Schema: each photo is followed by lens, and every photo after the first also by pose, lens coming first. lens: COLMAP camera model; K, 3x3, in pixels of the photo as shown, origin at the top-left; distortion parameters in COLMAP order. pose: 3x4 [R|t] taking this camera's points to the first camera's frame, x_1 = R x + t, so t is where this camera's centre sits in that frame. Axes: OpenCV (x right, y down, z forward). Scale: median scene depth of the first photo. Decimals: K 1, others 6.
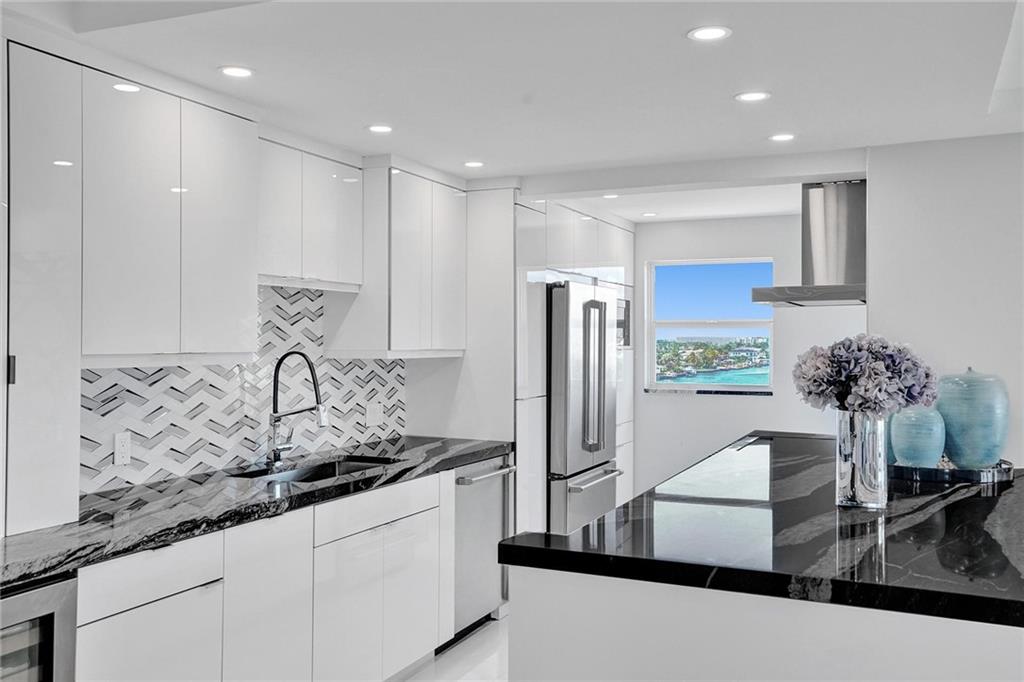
lens RADIAL K [[930.2, 0, 512.0], [0, 930.2, 341.0], [0, 0, 1]] dist [0.012495, 0.012618]
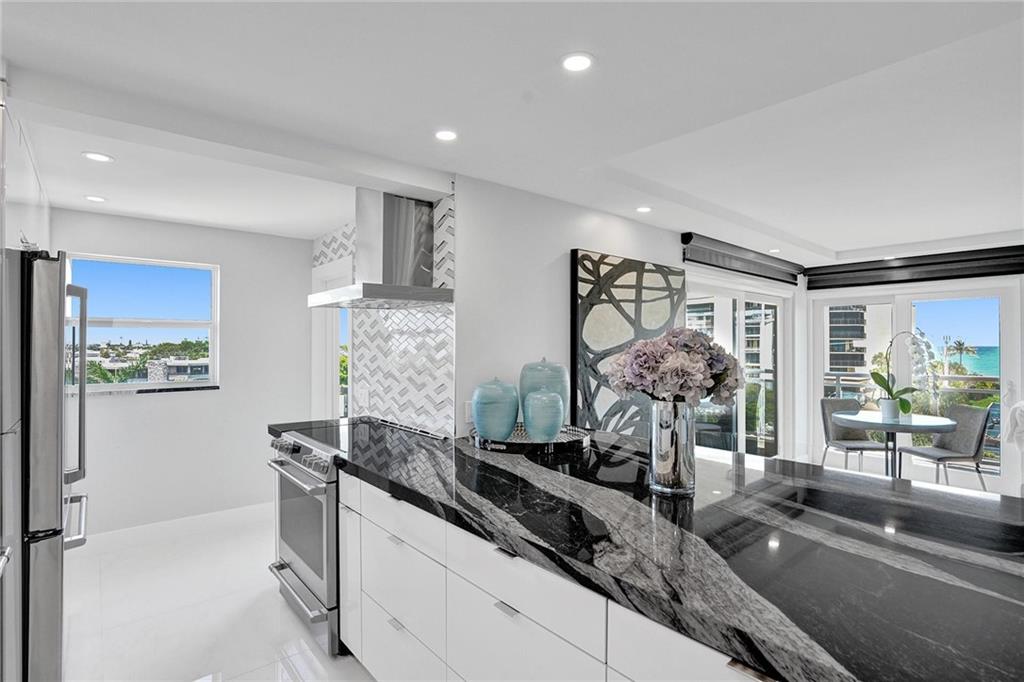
lens RADIAL K [[501.5, 0, 512.0], [0, 501.5, 341.0], [0, 0, 1]] dist [-0.061398, 0.025538]
pose [[0.428915, 0.002643, 0.903341, -0.135288], [0.002588, 0.999988, -0.004155, 0.005787], [-0.903341, 0.004120, 0.428903, 0.574734]]
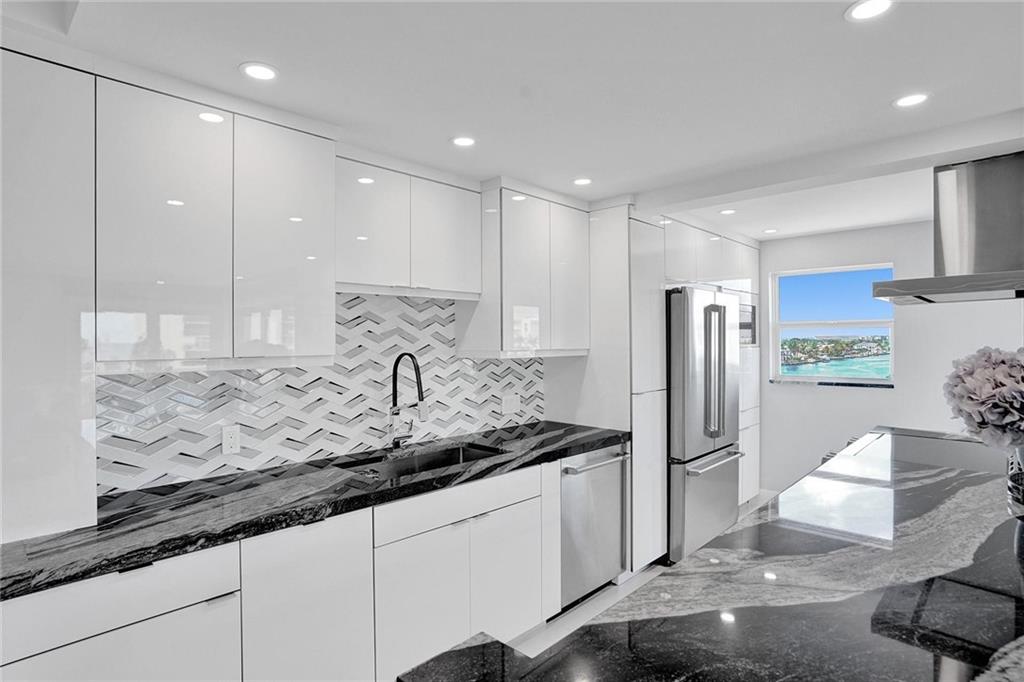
lens RADIAL K [[545.0, 0, 512.0], [0, 545.0, 341.0], [0, 0, 1]] dist [-0.057493, 0.034078]
pose [[0.942895, -0.009137, -0.332964, 0.086466], [0.009400, 0.999955, -0.000822, -0.001094], [0.332956, -0.002355, 0.942939, 0.340925]]
